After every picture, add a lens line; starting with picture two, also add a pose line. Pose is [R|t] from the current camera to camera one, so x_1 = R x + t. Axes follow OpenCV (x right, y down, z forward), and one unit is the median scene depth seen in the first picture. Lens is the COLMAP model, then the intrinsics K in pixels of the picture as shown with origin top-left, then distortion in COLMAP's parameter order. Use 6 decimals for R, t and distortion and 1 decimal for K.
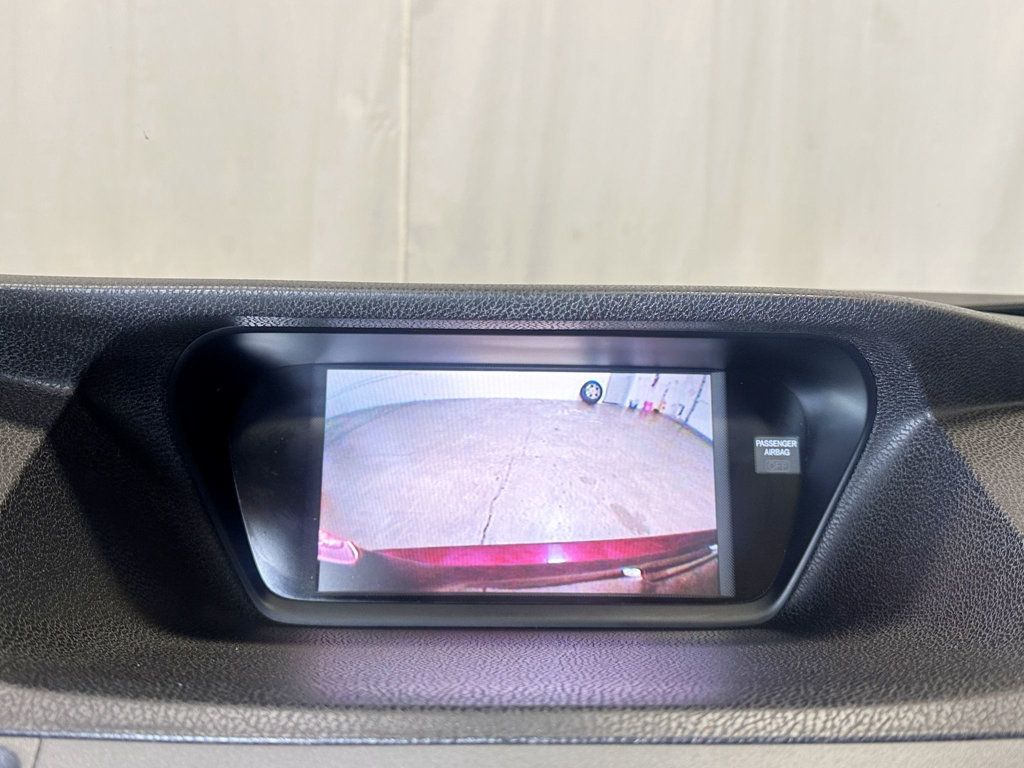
lens RADIAL K [[996.6, 0, 517.7], [0, 996.6, 383.0], [0, 0, 1]] dist [0.131946, -0.293127]
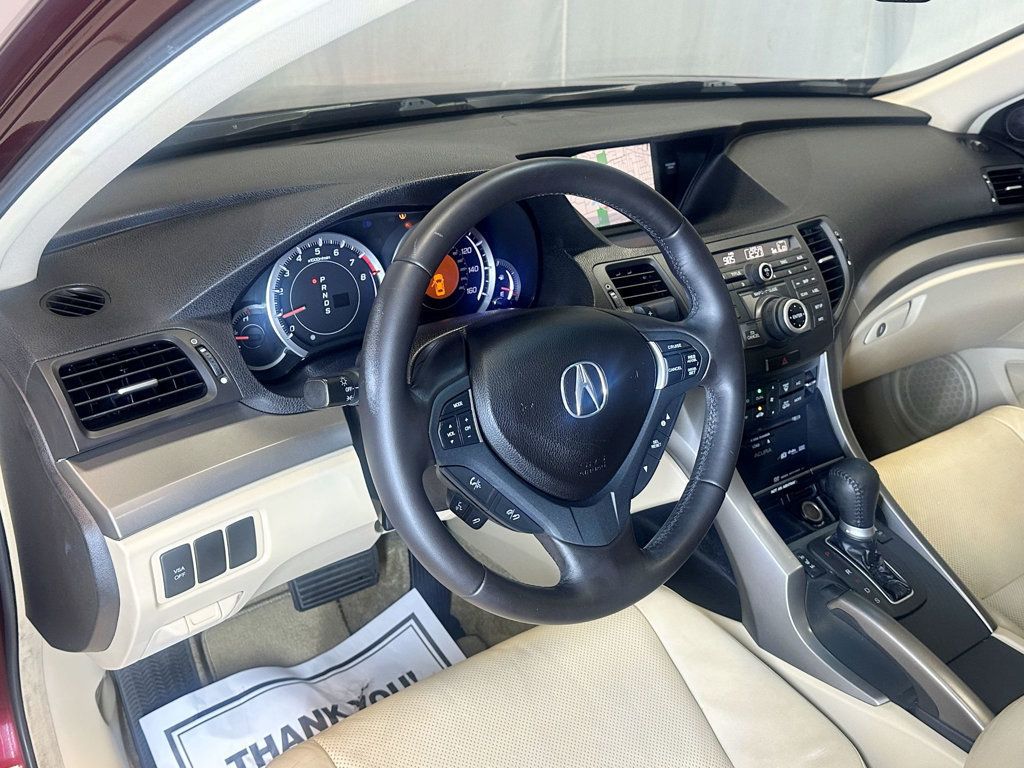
lens RADIAL K [[980.7, 0, 516.4], [0, 980.7, 388.0], [0, 0, 1]] dist [0.194195, -0.439457]
pose [[0.826838, -0.229303, 0.513576, -2.727013], [0.047340, 0.938252, 0.342698, -0.534032], [-0.560445, -0.259043, 0.786637, -1.923897]]
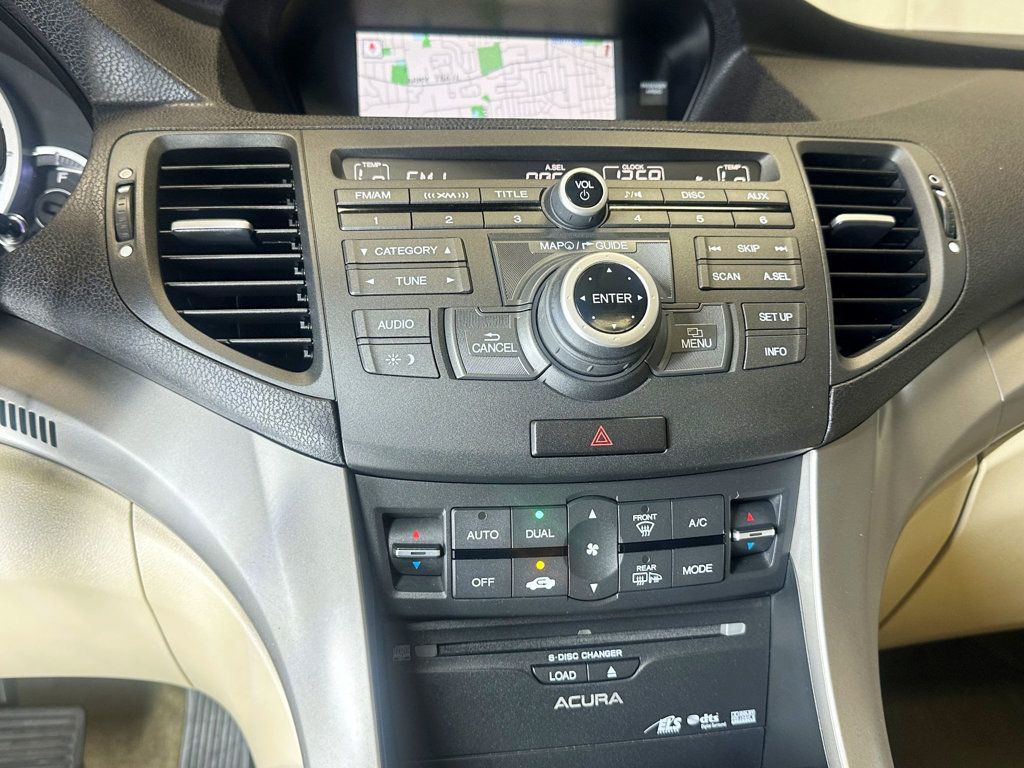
lens RADIAL K [[953.0, 0, 512.0], [0, 953.0, 384.0], [0, 0, 1]] dist [0.148034, -0.308271]
pose [[0.991462, -0.033045, 0.126137, -0.241768], [0.014698, 0.989512, 0.143704, 0.439473], [-0.129563, -0.140623, 0.981549, -0.744833]]
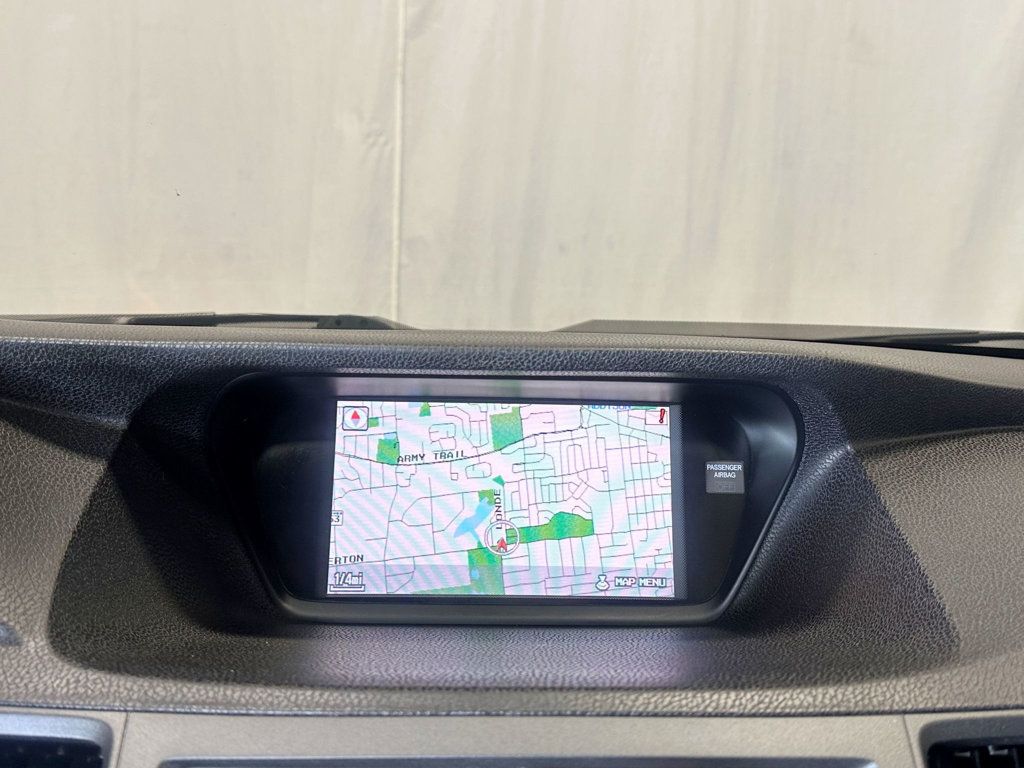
lens RADIAL K [[980.7, 0, 516.4], [0, 980.7, 388.0], [0, 0, 1]] dist [0.194195, -0.439457]
pose [[0.999930, 0.006503, 0.009891, 0.006993], [-0.006570, 0.999956, 0.006724, -0.056165], [-0.009847, -0.006789, 0.999928, -0.213636]]
